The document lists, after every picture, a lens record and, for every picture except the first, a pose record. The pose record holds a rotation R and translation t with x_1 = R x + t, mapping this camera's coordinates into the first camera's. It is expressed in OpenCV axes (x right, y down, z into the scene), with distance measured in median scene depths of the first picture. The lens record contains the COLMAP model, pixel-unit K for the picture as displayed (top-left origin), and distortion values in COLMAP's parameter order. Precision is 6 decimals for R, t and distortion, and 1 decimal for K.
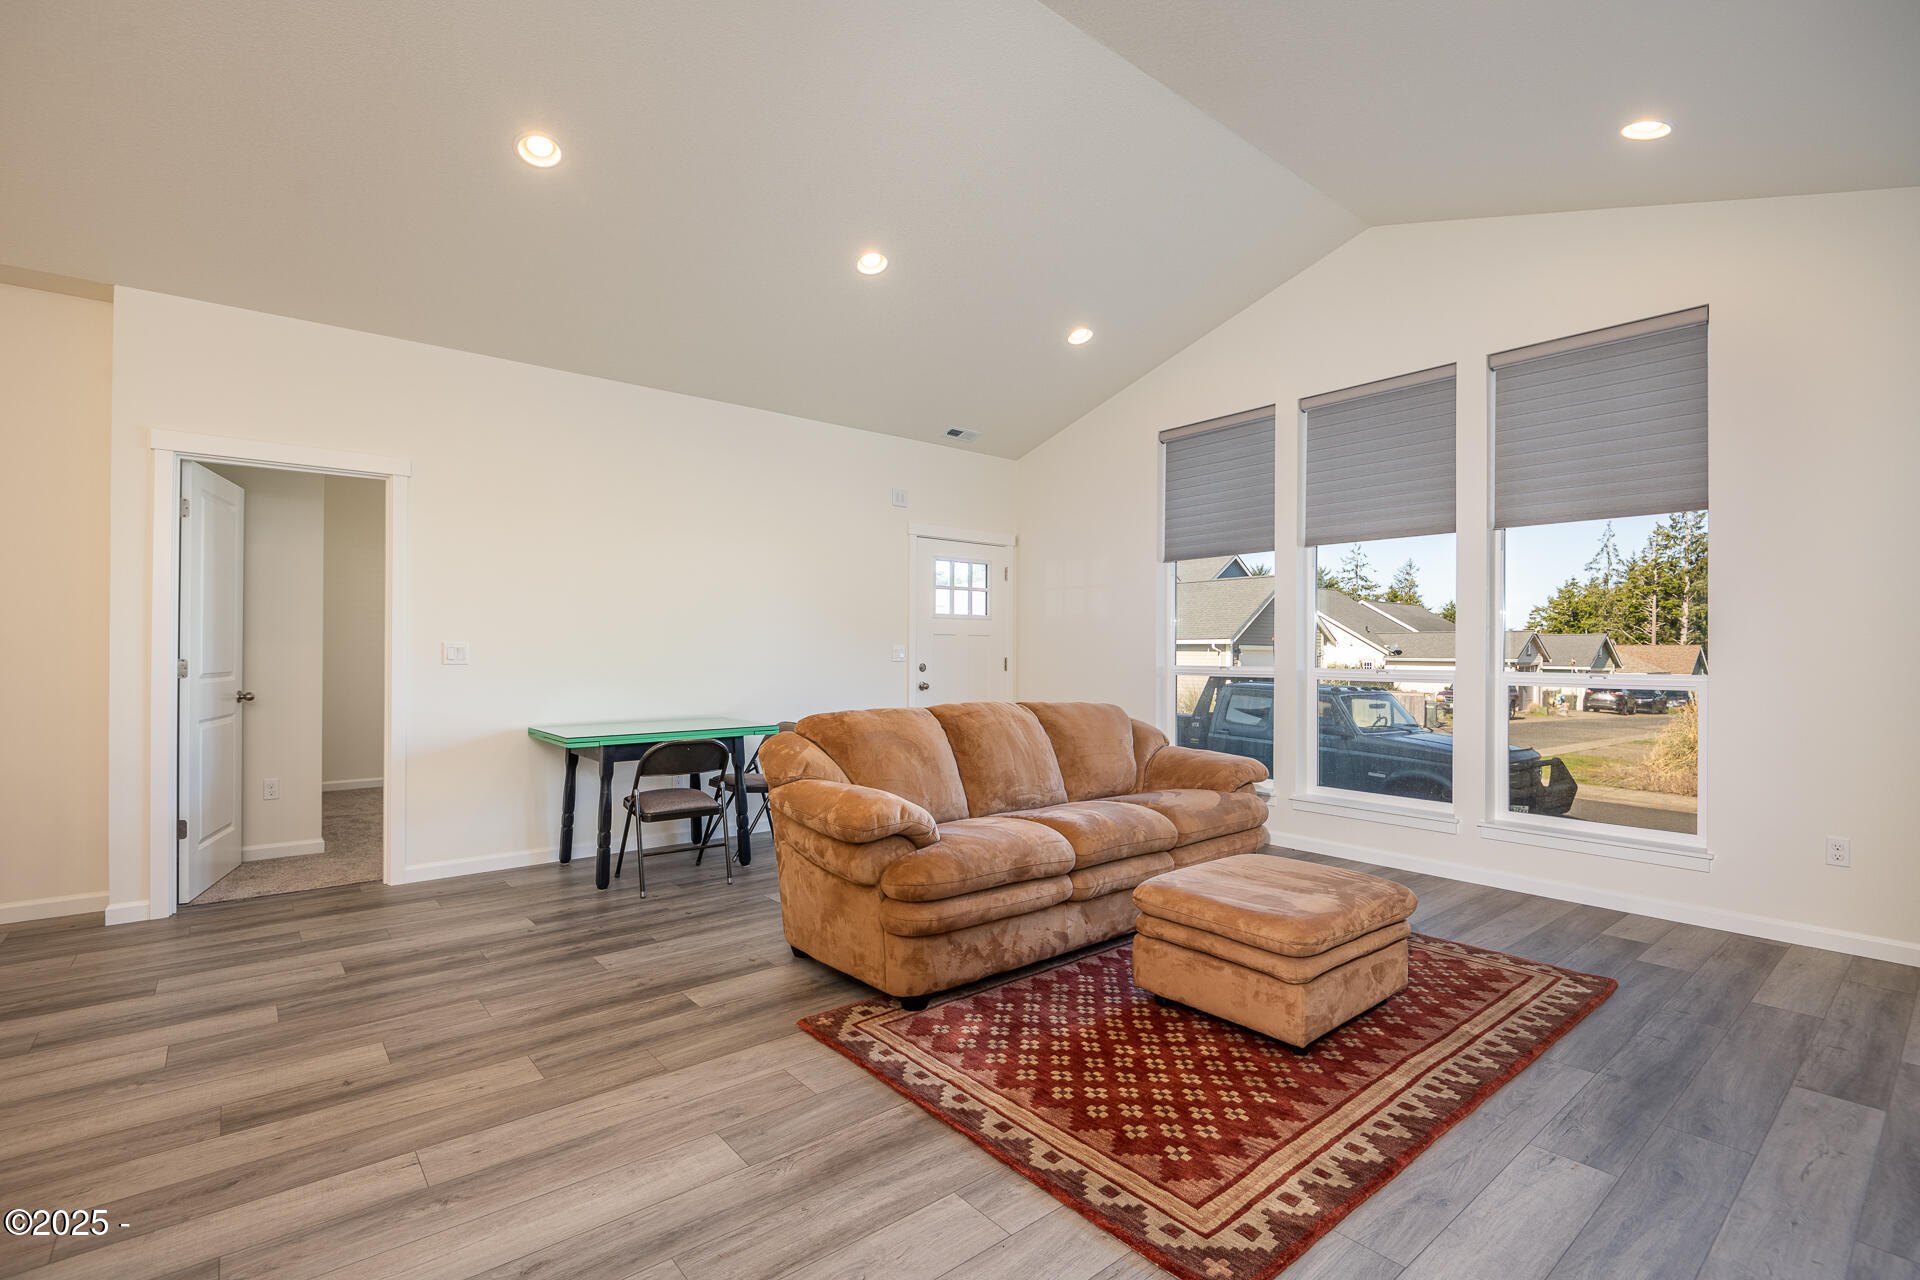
lens RADIAL K [[880.1, 0, 922.1], [0, 880.1, 659.4], [0, 0, 1]] dist [0.002631, -0.005440]
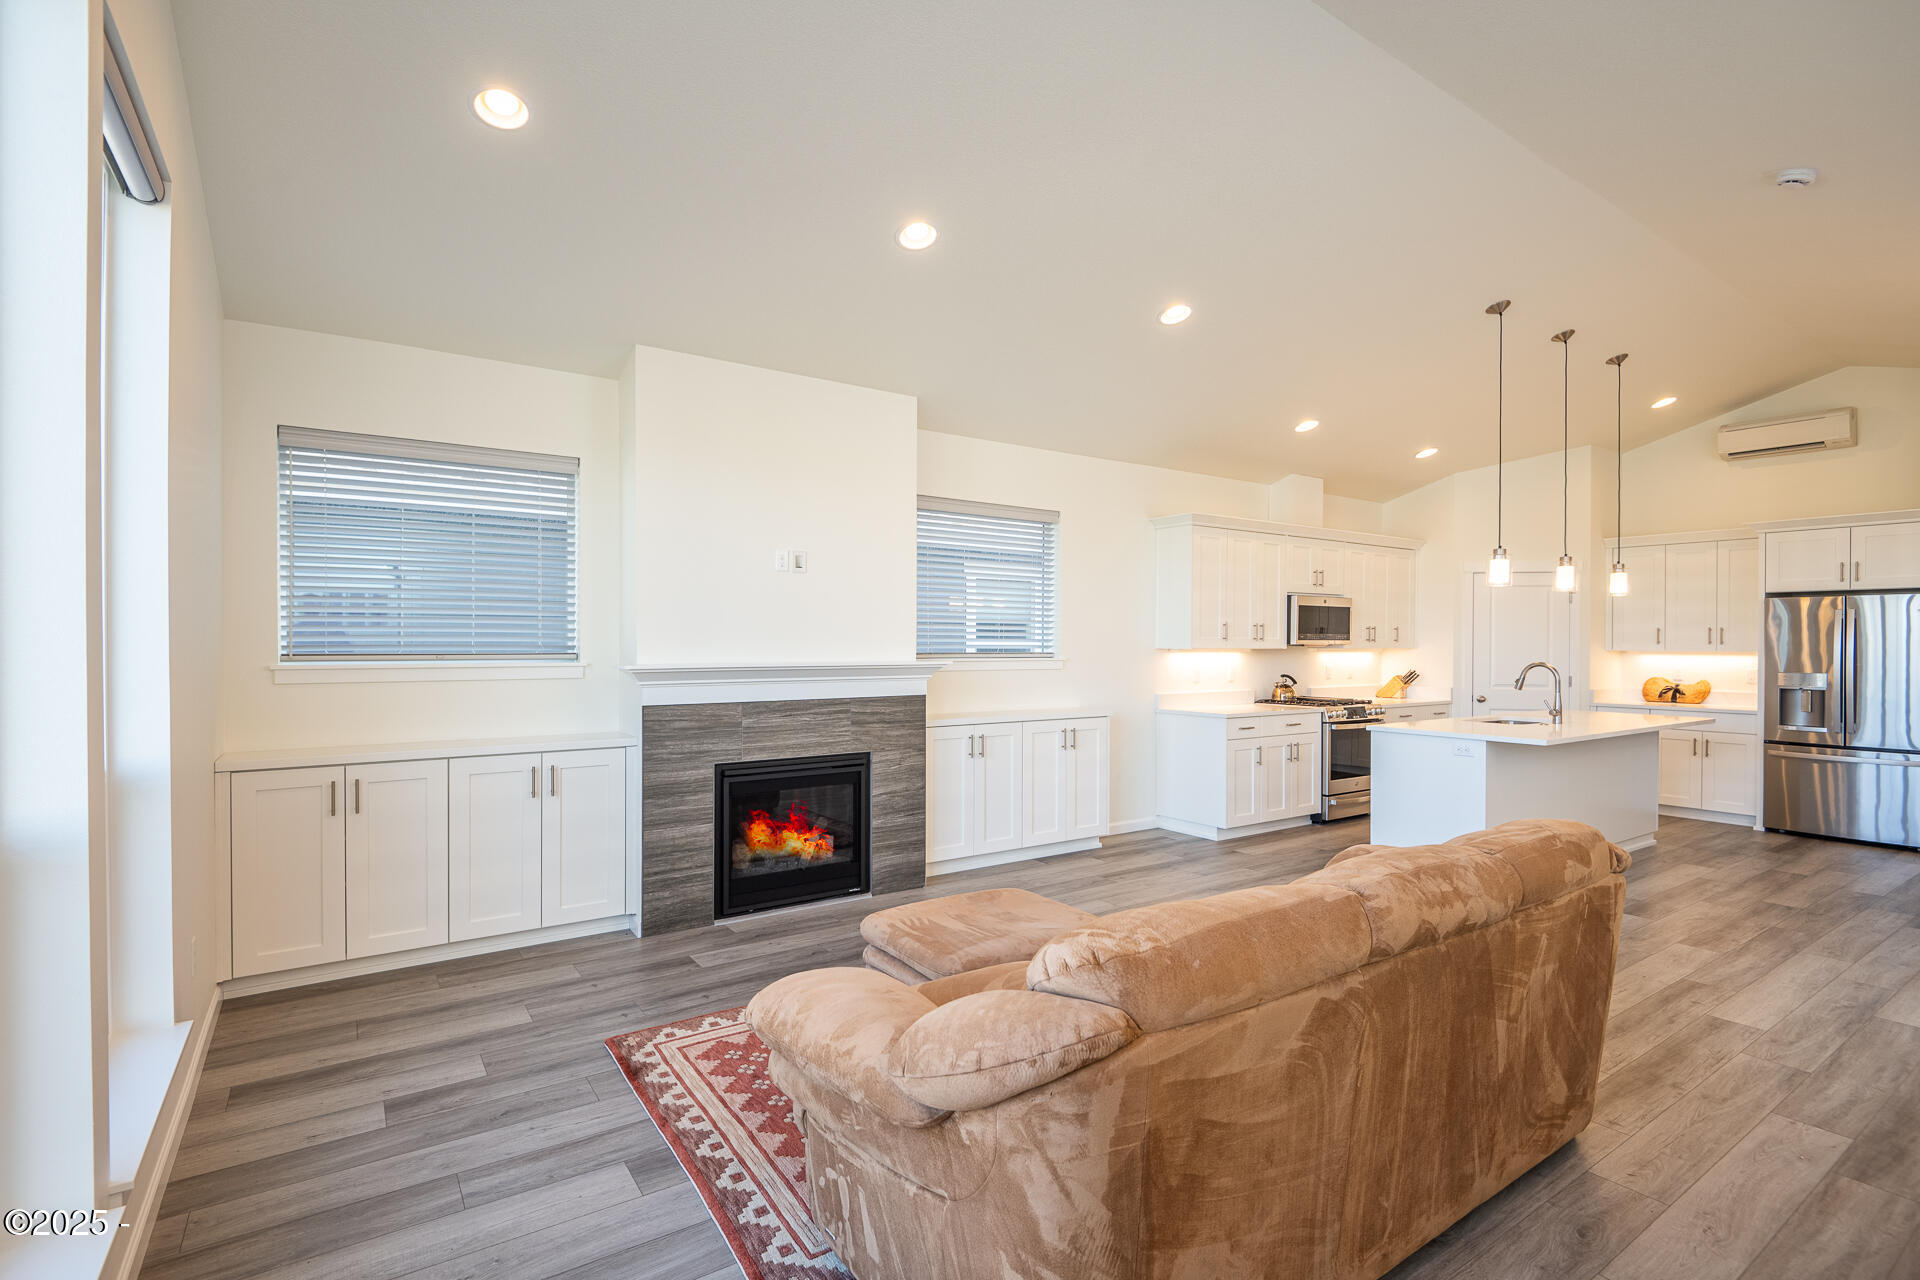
lens RADIAL K [[880.1, 0, 942.5], [0, 880.1, 641.0], [0, 0, 1]] dist [0.002631, -0.005440]
pose [[-0.996175, -0.011609, 0.086601, 0.393140], [-0.010633, 0.999875, 0.011718, -0.111177], [-0.086726, 0.010753, -0.996174, 2.266002]]
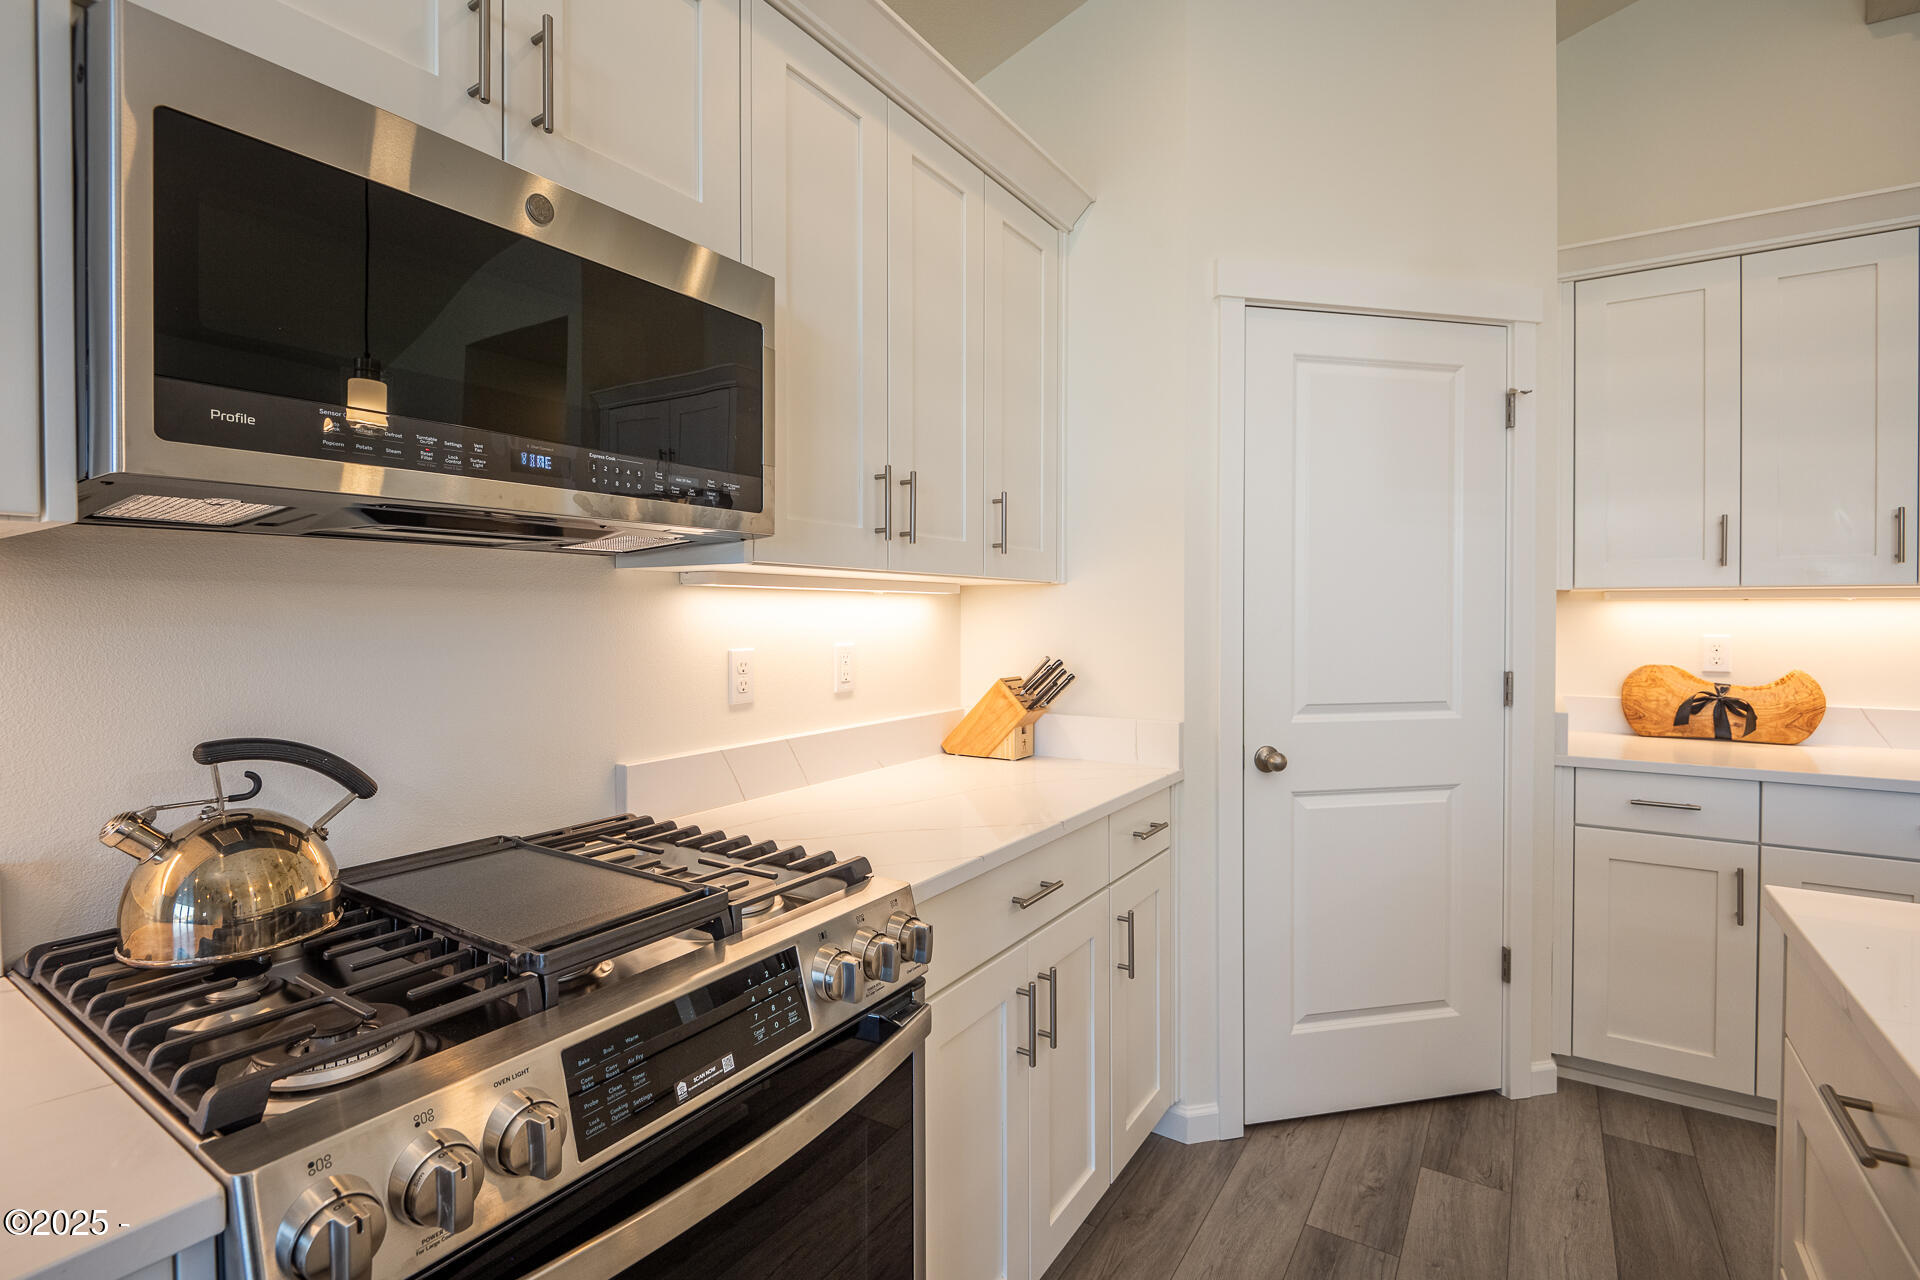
lens RADIAL K [[880.1, 0, 937.4], [0, 880.1, 619.4], [0, 0, 1]] dist [0.002631, -0.005440]
pose [[-0.956792, -0.004972, -0.290732, -0.607664], [-0.009926, 0.999830, 0.015566, -0.044248], [0.290605, 0.017779, -0.956678, -0.125069]]
